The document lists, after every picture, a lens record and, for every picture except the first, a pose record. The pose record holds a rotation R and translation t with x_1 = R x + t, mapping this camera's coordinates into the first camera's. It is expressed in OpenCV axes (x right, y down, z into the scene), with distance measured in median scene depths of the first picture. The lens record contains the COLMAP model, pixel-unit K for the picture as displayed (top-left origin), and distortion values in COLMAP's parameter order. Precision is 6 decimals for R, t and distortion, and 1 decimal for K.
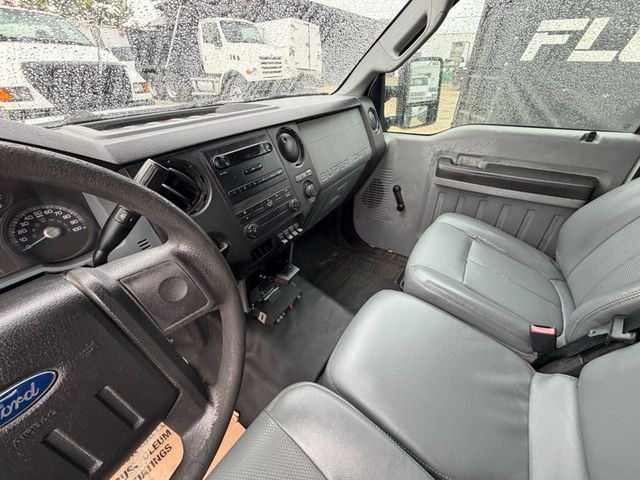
lens RADIAL K [[255.9, 0, 320.6], [0, 255.9, 241.2], [0, 0, 1]] dist [-0.000275, 0.000260]
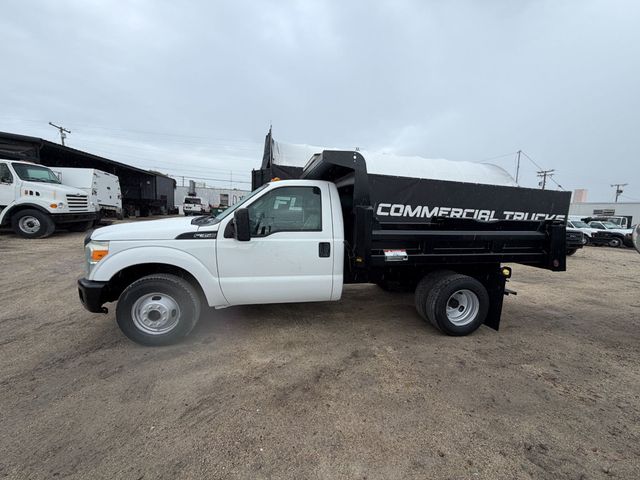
lens RADIAL K [[255.9, 0, 319.9], [0, 255.9, 239.0], [0, 0, 1]] dist [-0.000275, 0.000260]
pose [[0.708973, -0.042995, 0.703924, -1.598047], [0.362100, 0.878719, -0.311026, 1.170804], [-0.605179, 0.475399, 0.638556, -1.719768]]
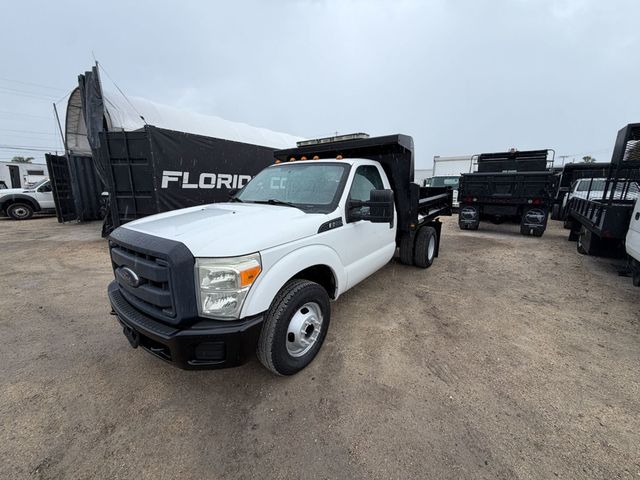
lens RADIAL K [[255.9, 0, 321.0], [0, 255.9, 238.8], [0, 0, 1]] dist [-0.000275, 0.000260]
pose [[0.040064, -0.200520, 0.978870, -2.584543], [0.572418, 0.807572, 0.142001, -0.043686], [-0.818982, 0.554634, 0.147136, -0.002787]]
